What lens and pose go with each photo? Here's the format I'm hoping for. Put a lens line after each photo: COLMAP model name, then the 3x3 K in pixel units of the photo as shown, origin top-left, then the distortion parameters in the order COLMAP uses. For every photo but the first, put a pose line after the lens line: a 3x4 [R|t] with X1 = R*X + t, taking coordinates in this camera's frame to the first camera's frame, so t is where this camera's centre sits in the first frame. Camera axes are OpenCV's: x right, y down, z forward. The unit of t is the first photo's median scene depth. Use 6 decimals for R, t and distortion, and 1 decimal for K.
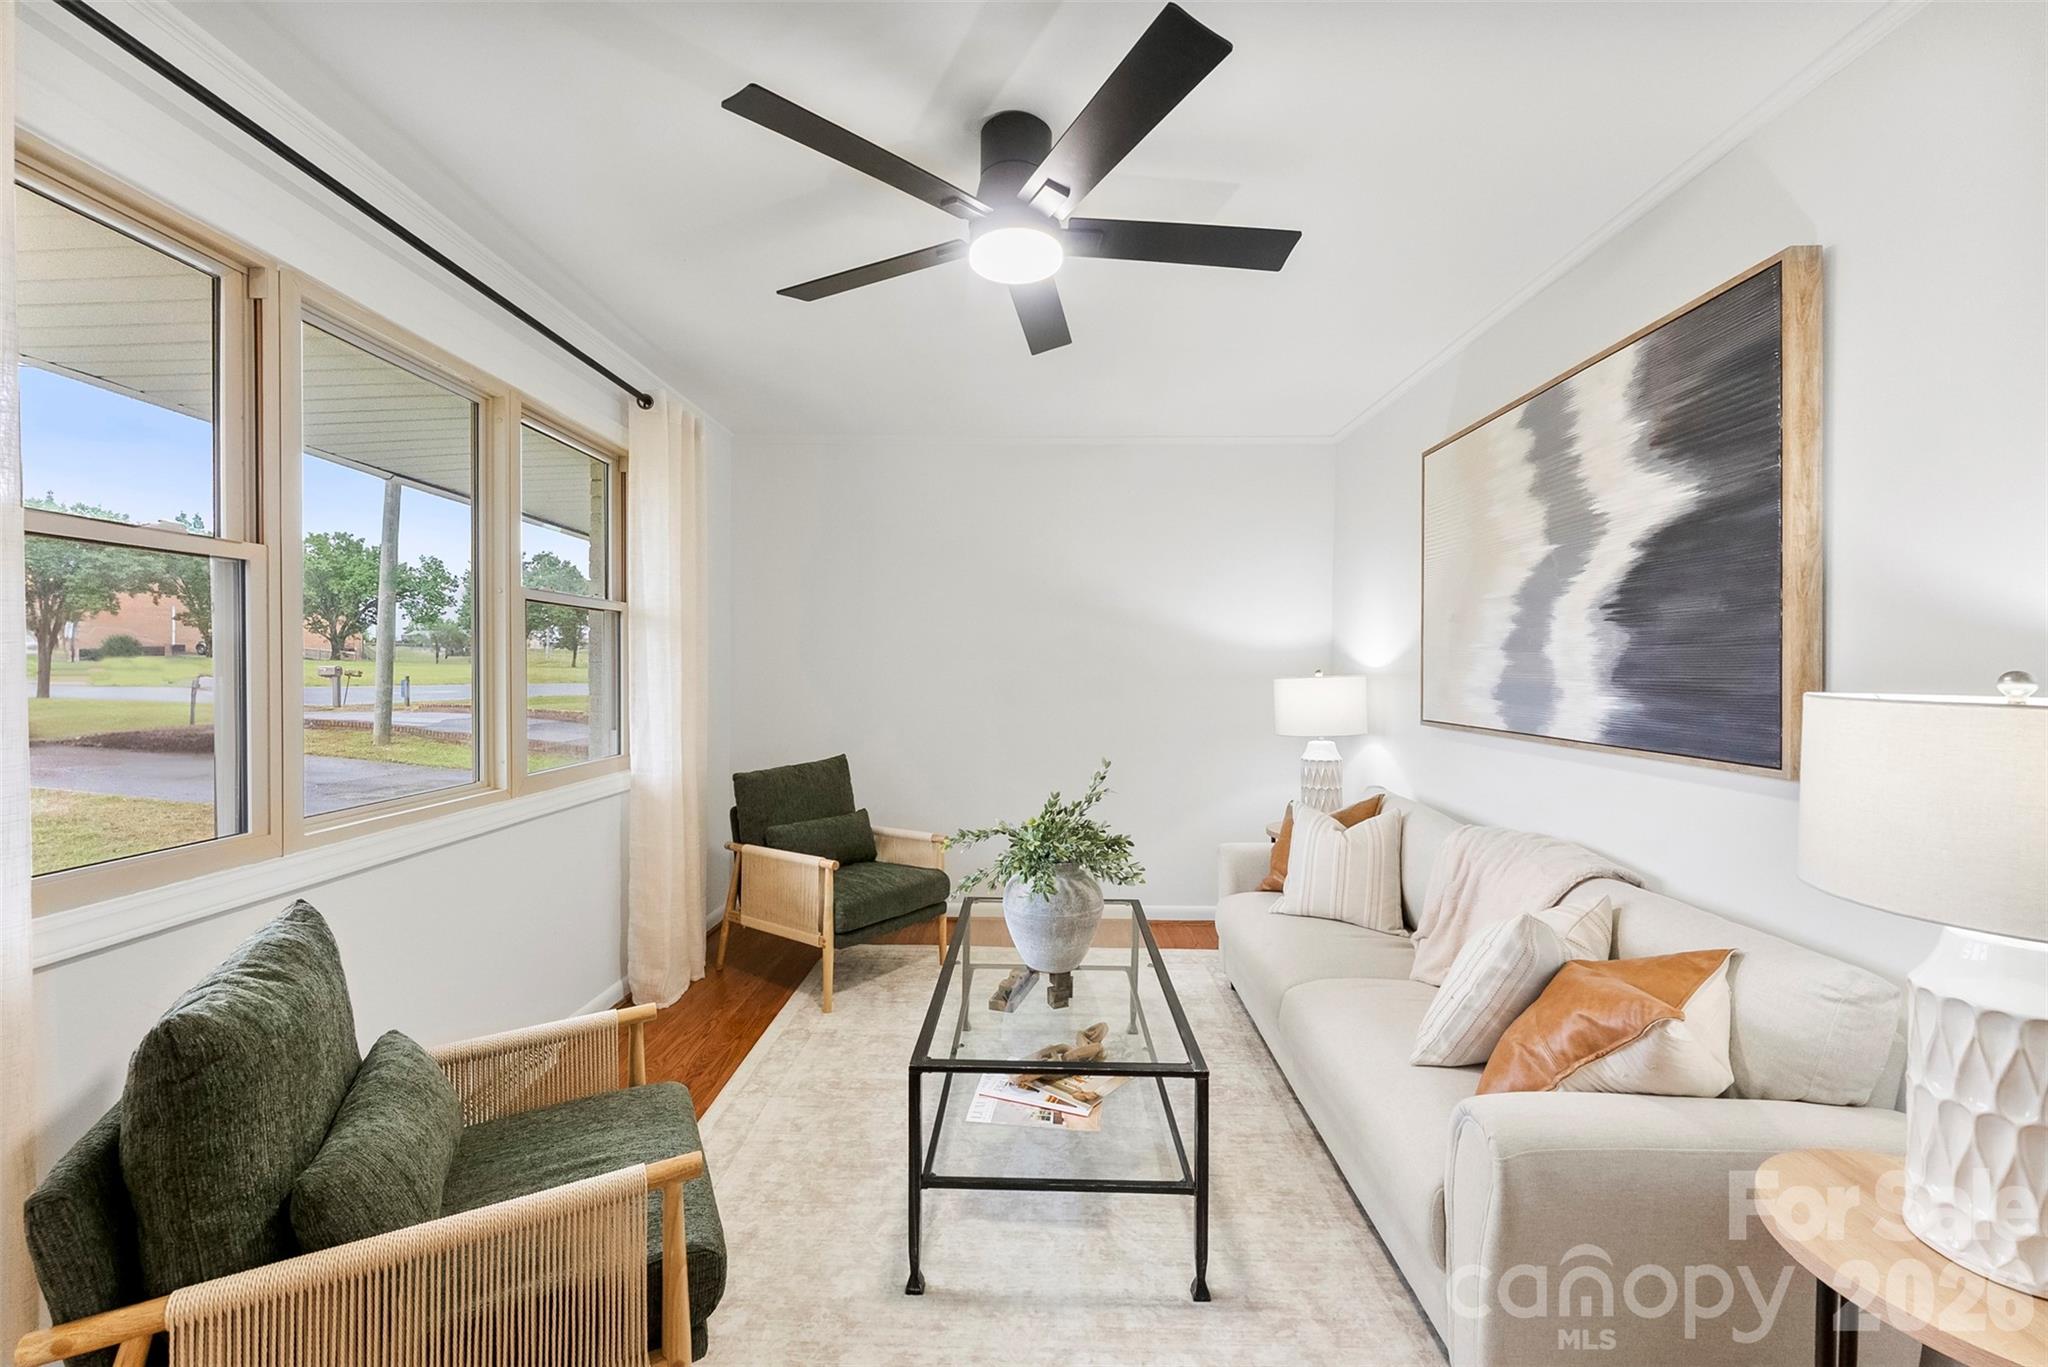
lens RADIAL K [[837.4, 0, 1017.9], [0, 837.4, 673.9], [0, 0, 1]] dist [-0.003322, -0.000556]
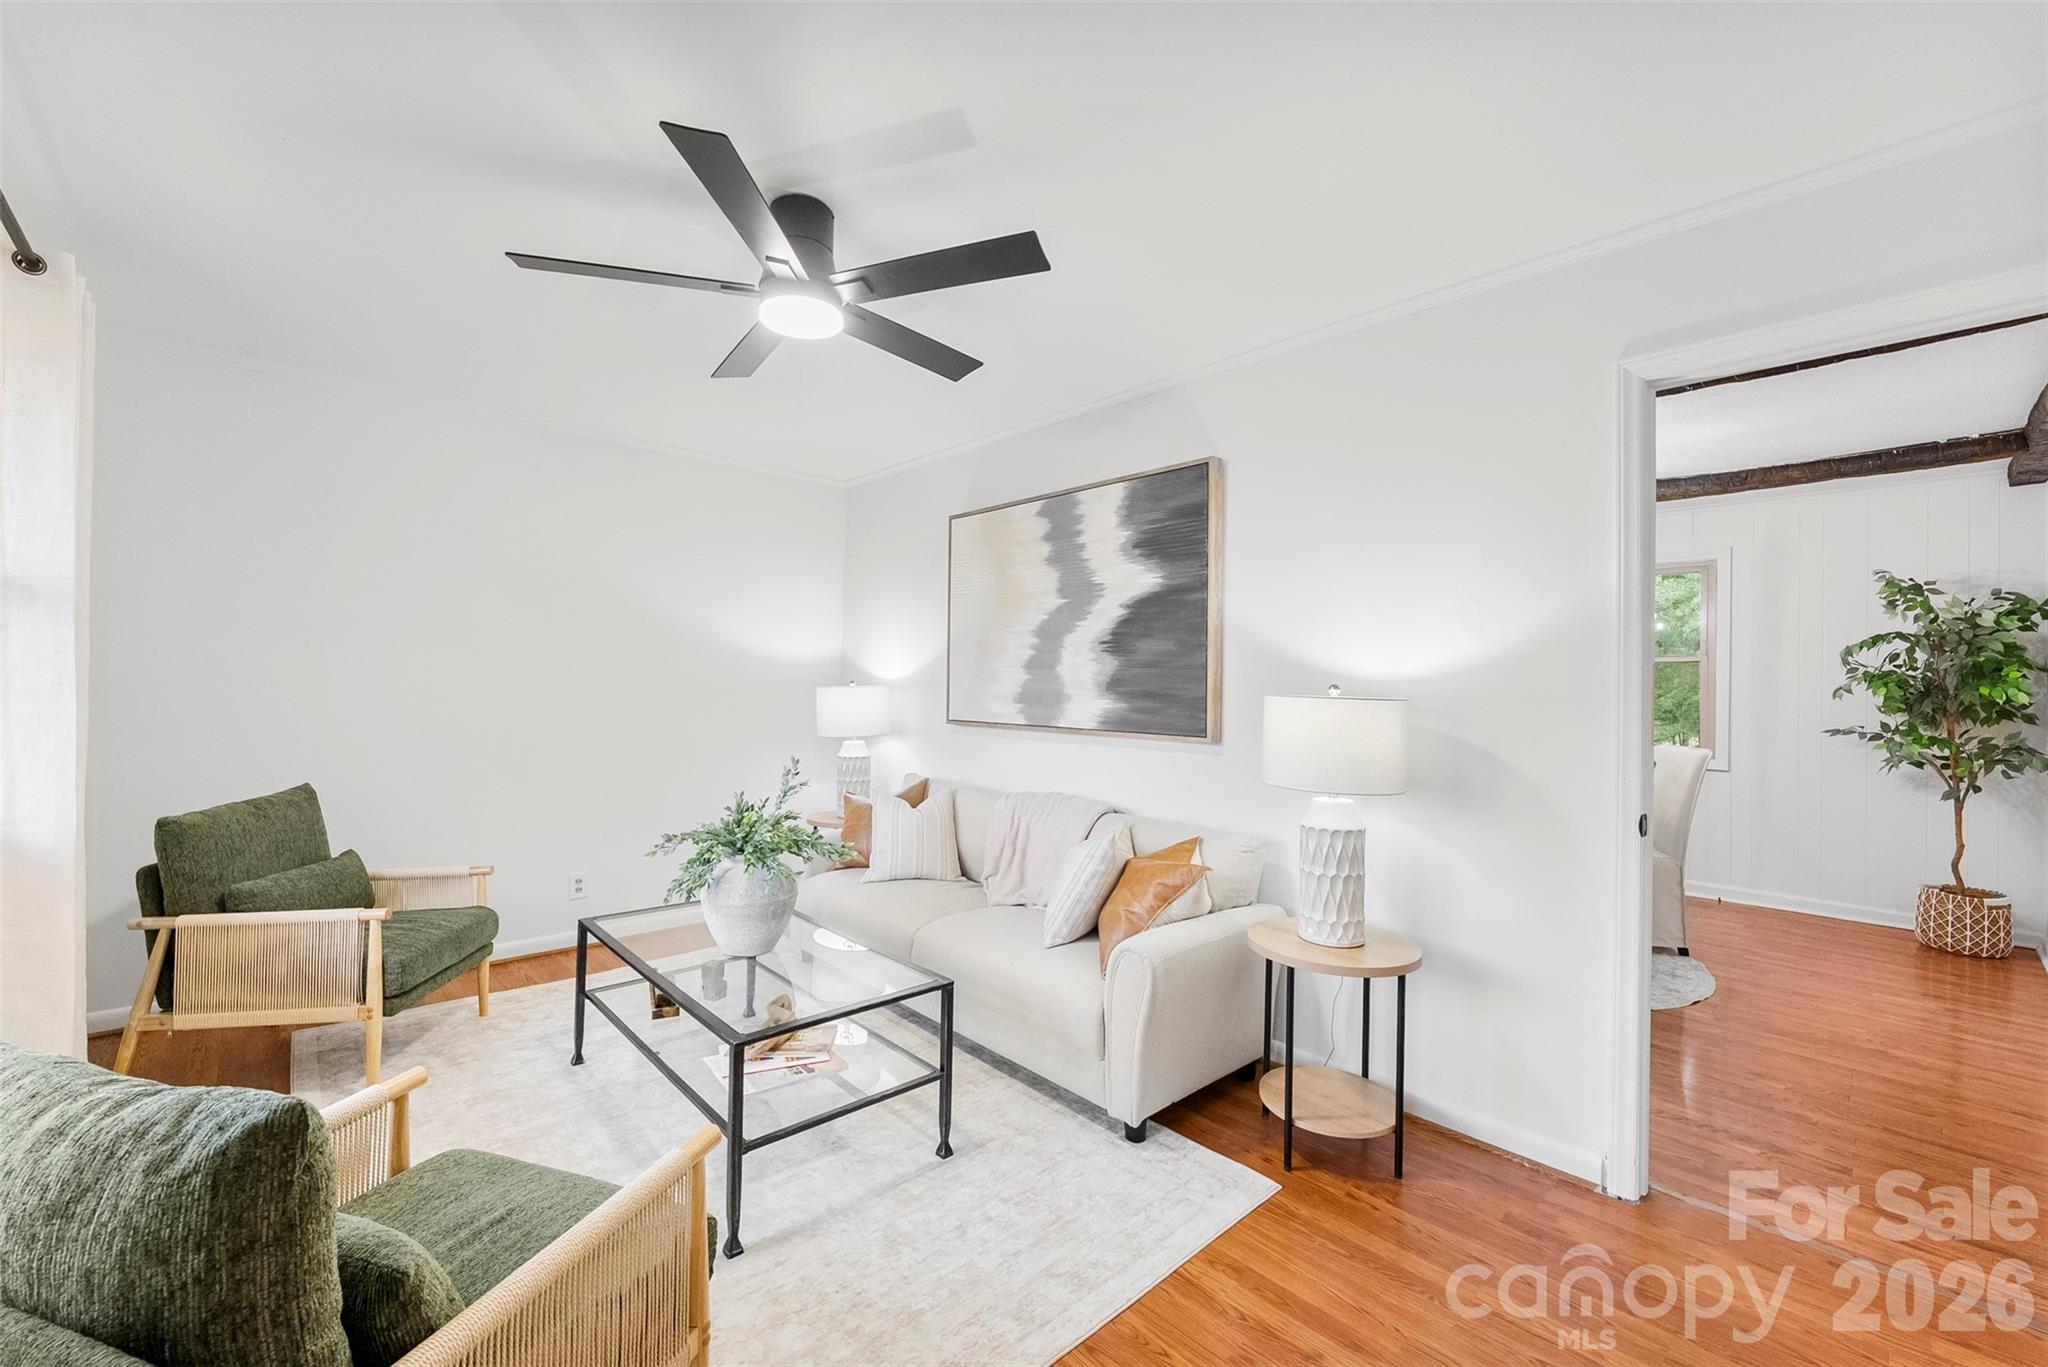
lens RADIAL K [[837.4, 0, 1030.8], [0, 837.4, 674.0], [0, 0, 1]] dist [-0.003322, -0.000556]
pose [[0.712417, 0.016430, 0.701564, -0.515258], [-0.006340, 0.999836, -0.016977, 0.006780], [-0.701727, 0.007647, 0.712405, -0.033449]]
